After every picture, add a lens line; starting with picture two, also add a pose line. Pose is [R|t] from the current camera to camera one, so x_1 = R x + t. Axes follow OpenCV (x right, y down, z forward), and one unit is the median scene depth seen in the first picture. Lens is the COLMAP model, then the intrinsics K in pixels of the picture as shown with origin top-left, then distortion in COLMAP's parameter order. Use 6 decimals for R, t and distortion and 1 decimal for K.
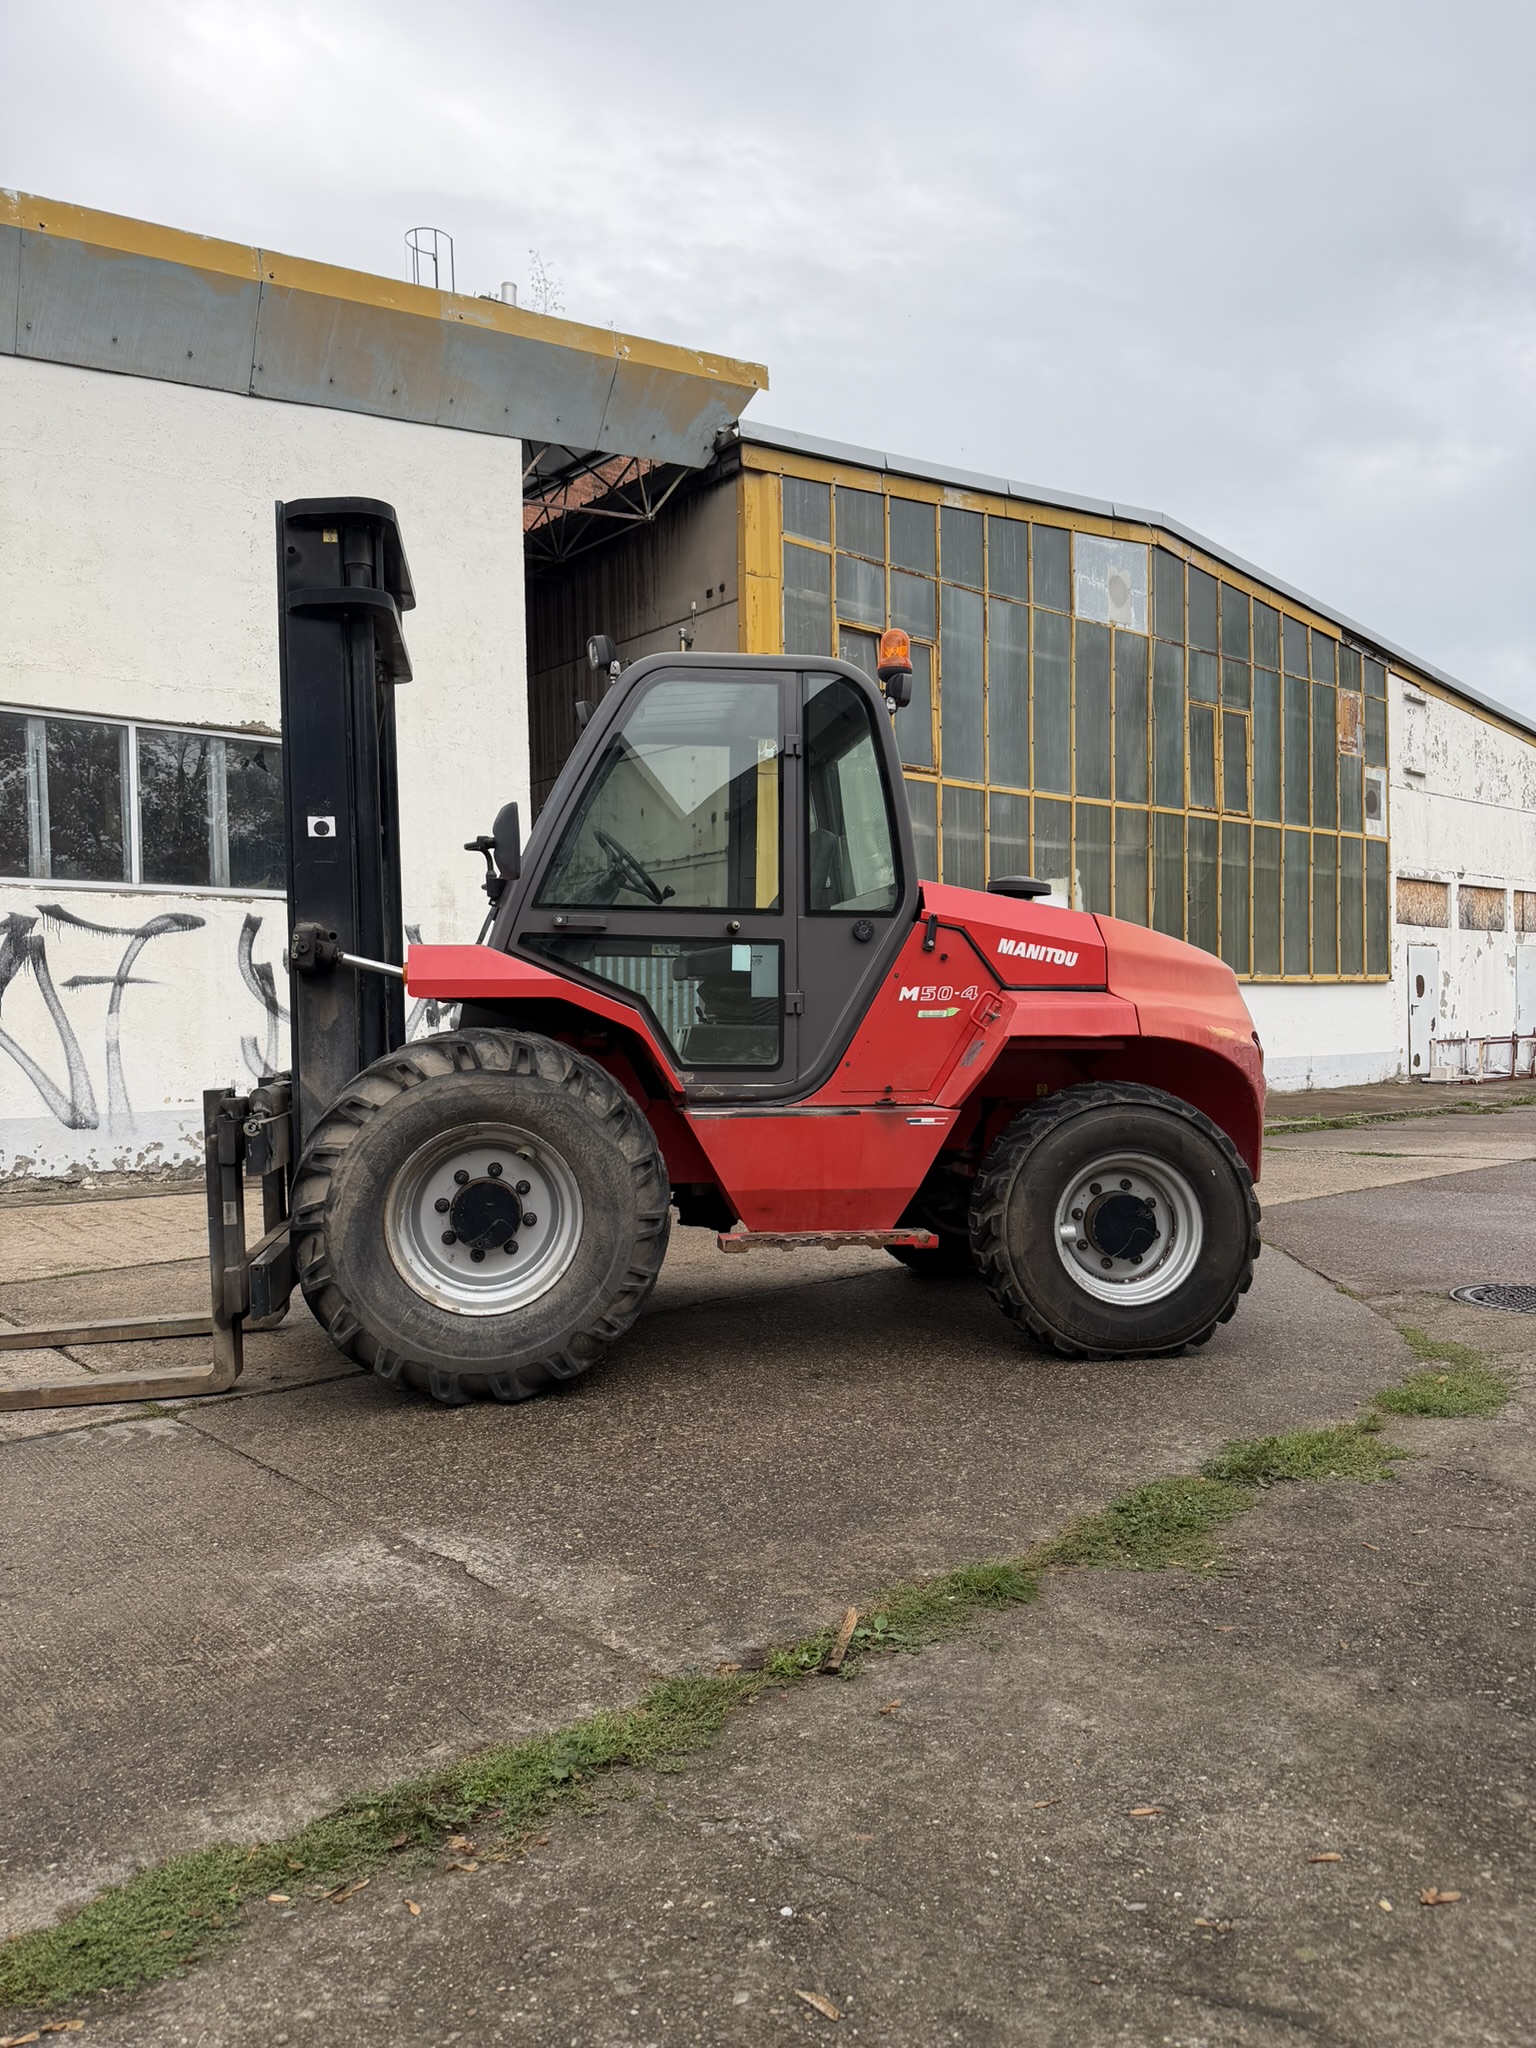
lens RADIAL K [[1414.0, 0, 777.2], [0, 1414.0, 1030.0], [0, 0, 1]] dist [0.169901, -0.338543]
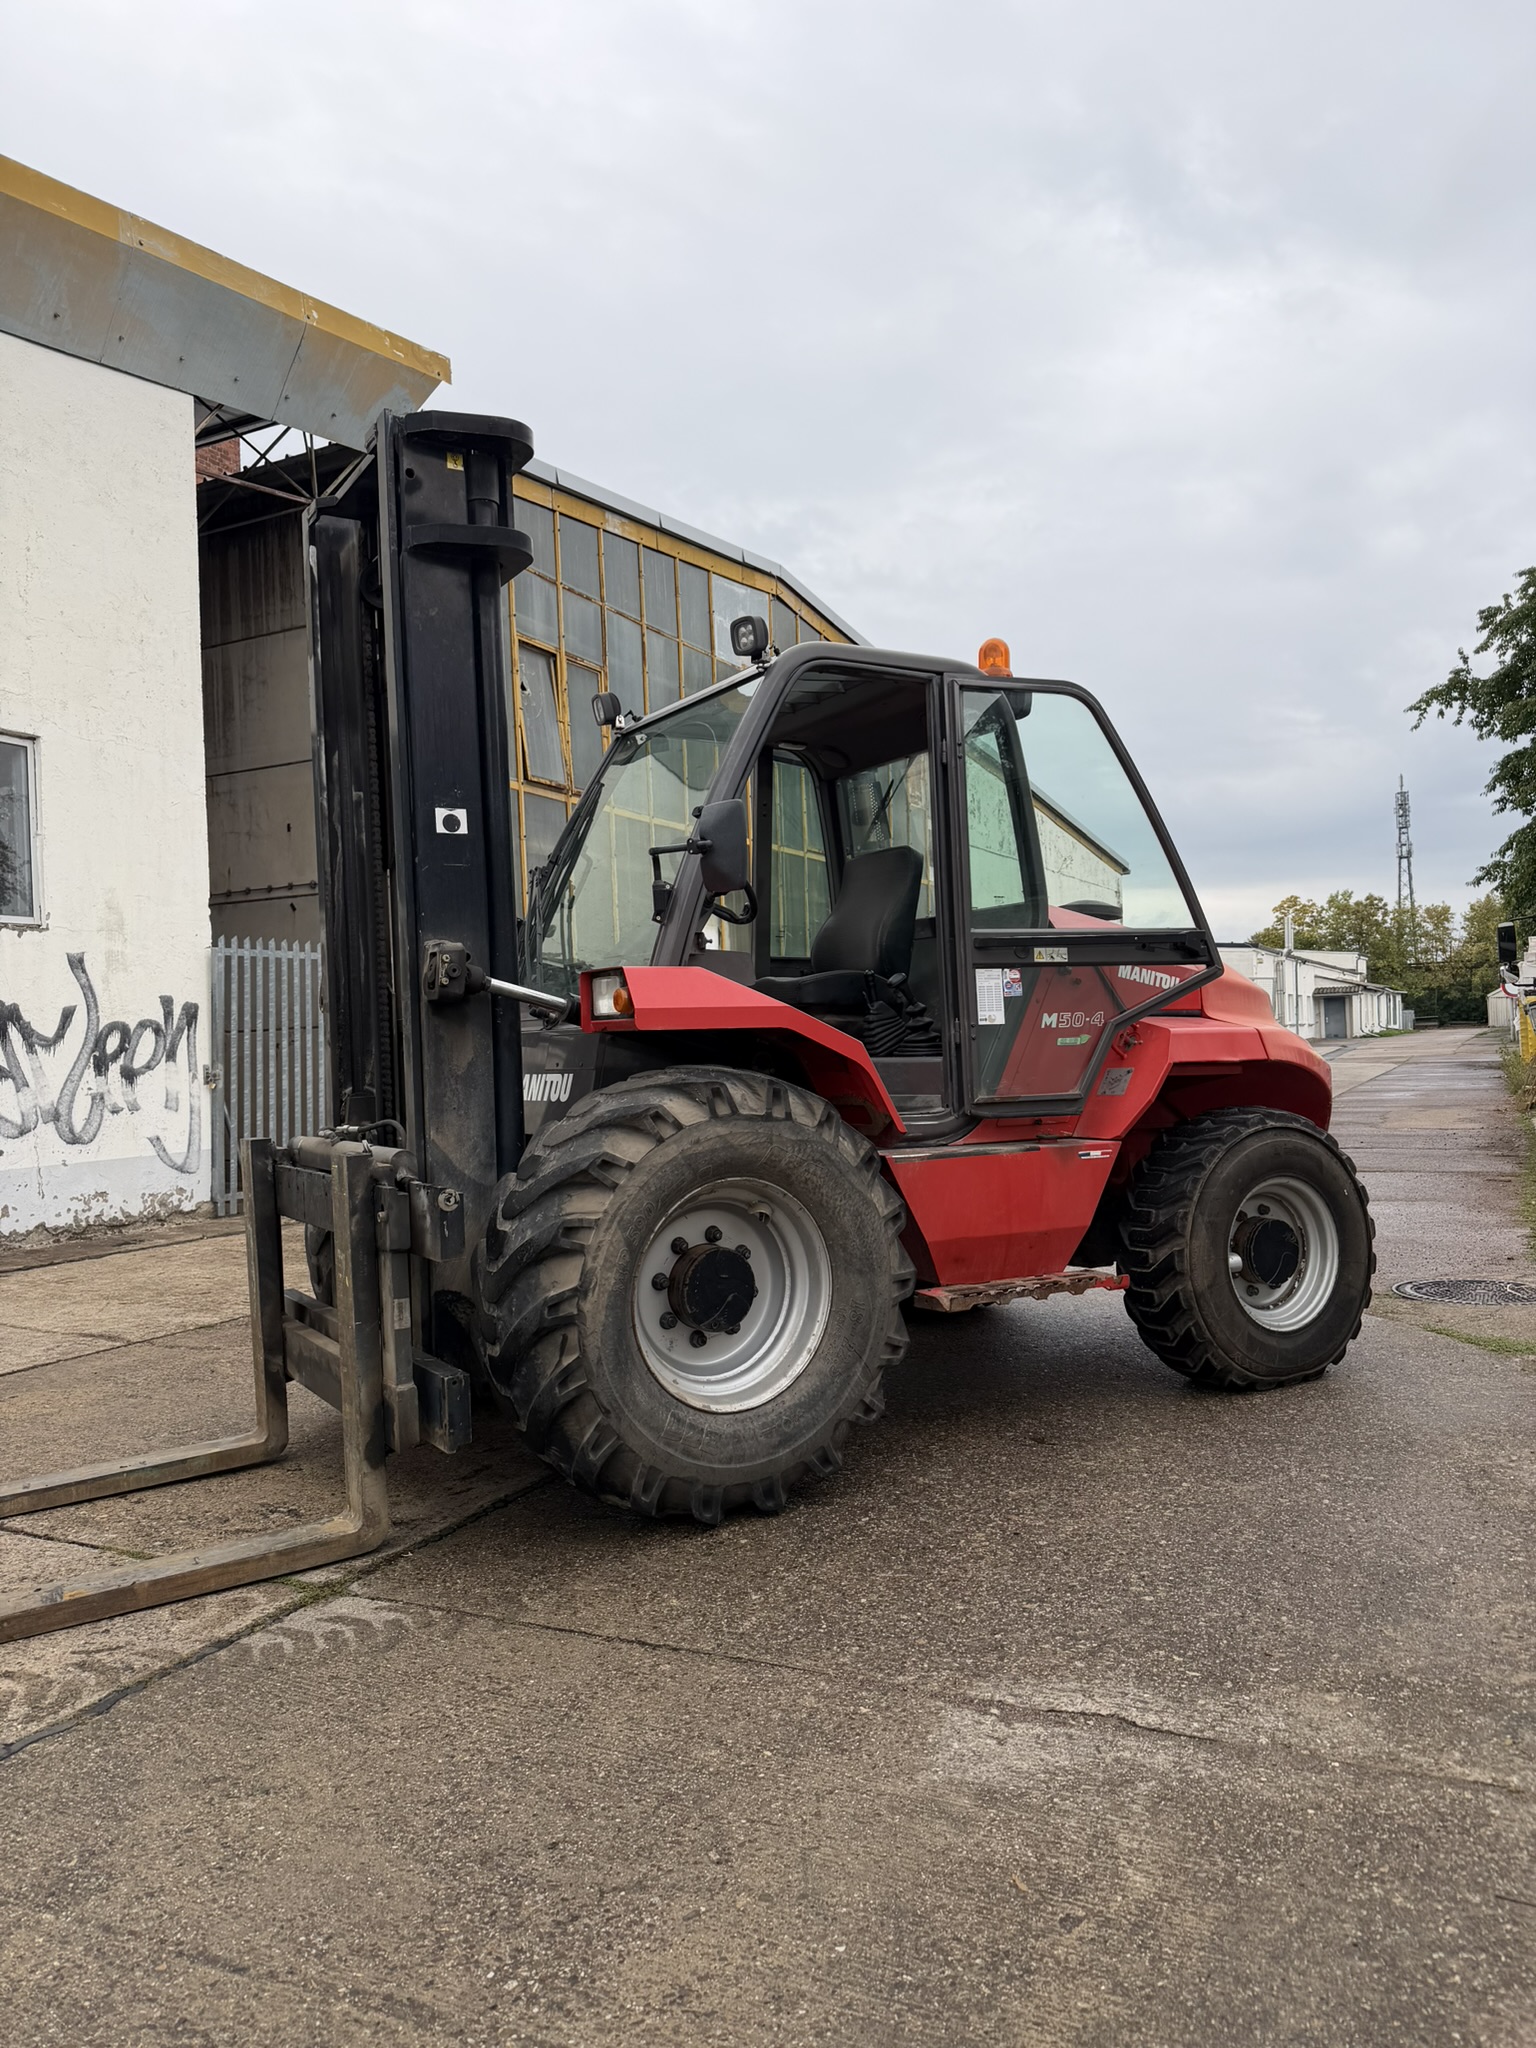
lens RADIAL K [[1416.3, 0, 768.0], [0, 1416.3, 1024.0], [0, 0, 1]] dist [0.170155, -0.335792]
pose [[0.928737, -0.012211, 0.370537, -0.478679], [0.023847, 0.999355, -0.026839, -0.002501], [-0.369971, 0.033763, 0.928430, 0.206337]]
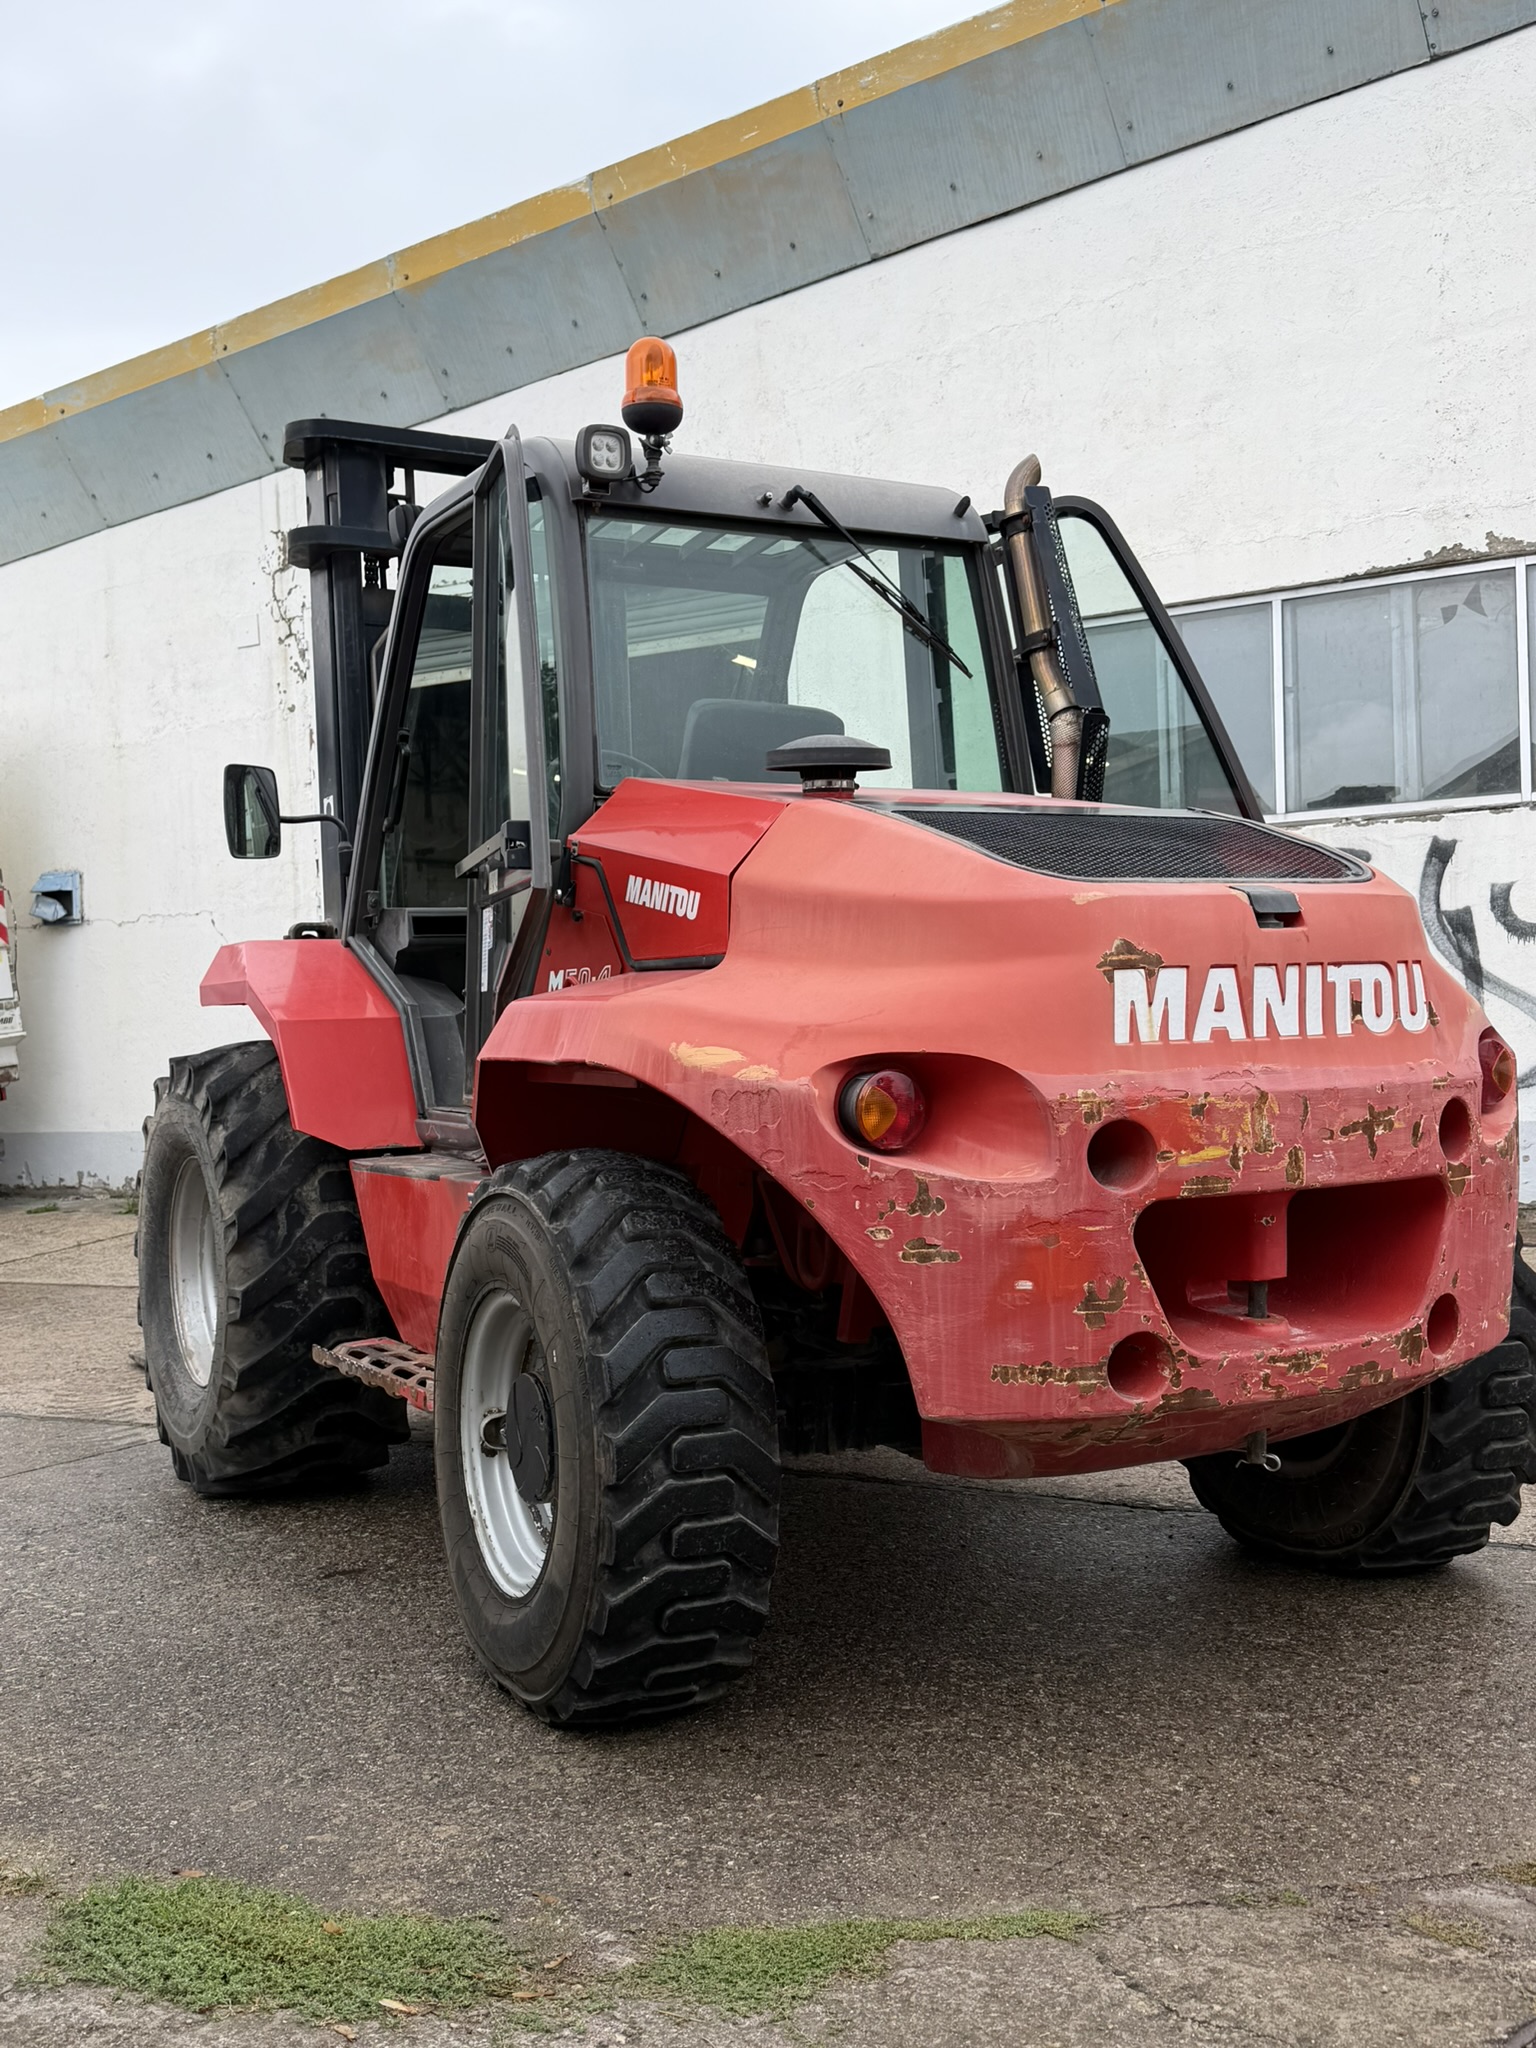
lens RADIAL K [[2064.2, 0, 768.0], [0, 2064.2, 1024.0], [0, 0, 1]] dist [0.005250, -0.013297]
pose [[0.319032, -0.002436, -0.947741, 1.010415], [0.023324, 0.999714, 0.005282, -0.013155], [0.947457, -0.023790, 0.318998, 0.897324]]
